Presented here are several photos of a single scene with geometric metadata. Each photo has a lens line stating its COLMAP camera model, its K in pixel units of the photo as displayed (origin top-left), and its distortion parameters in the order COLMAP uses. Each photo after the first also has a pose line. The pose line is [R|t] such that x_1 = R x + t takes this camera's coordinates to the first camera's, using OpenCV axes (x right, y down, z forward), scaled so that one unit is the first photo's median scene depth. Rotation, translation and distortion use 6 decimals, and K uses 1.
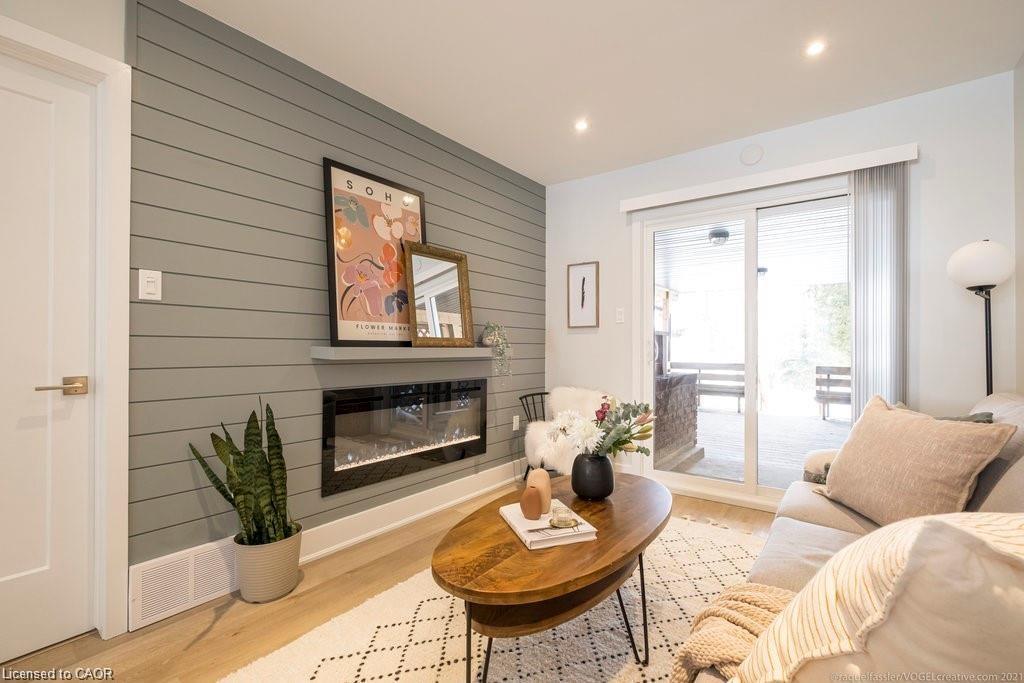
lens RADIAL K [[460.2, 0, 517.8], [0, 460.2, 339.2], [0, 0, 1]] dist [-0.003801, 0.000862]
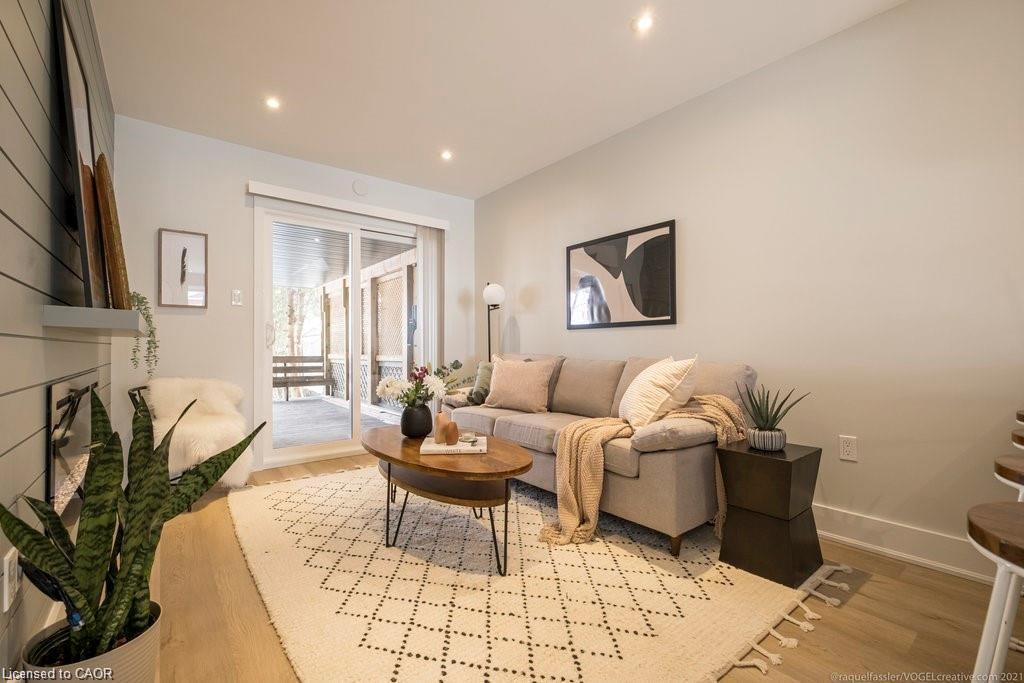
lens RADIAL K [[460.2, 0, 518.5], [0, 460.2, 342.2], [0, 0, 1]] dist [-0.003801, 0.000862]
pose [[0.213985, 0.008269, 0.976802, -0.558842], [-0.007347, 0.999950, -0.006856, 0.040595], [-0.976809, -0.005709, 0.214035, 0.218971]]
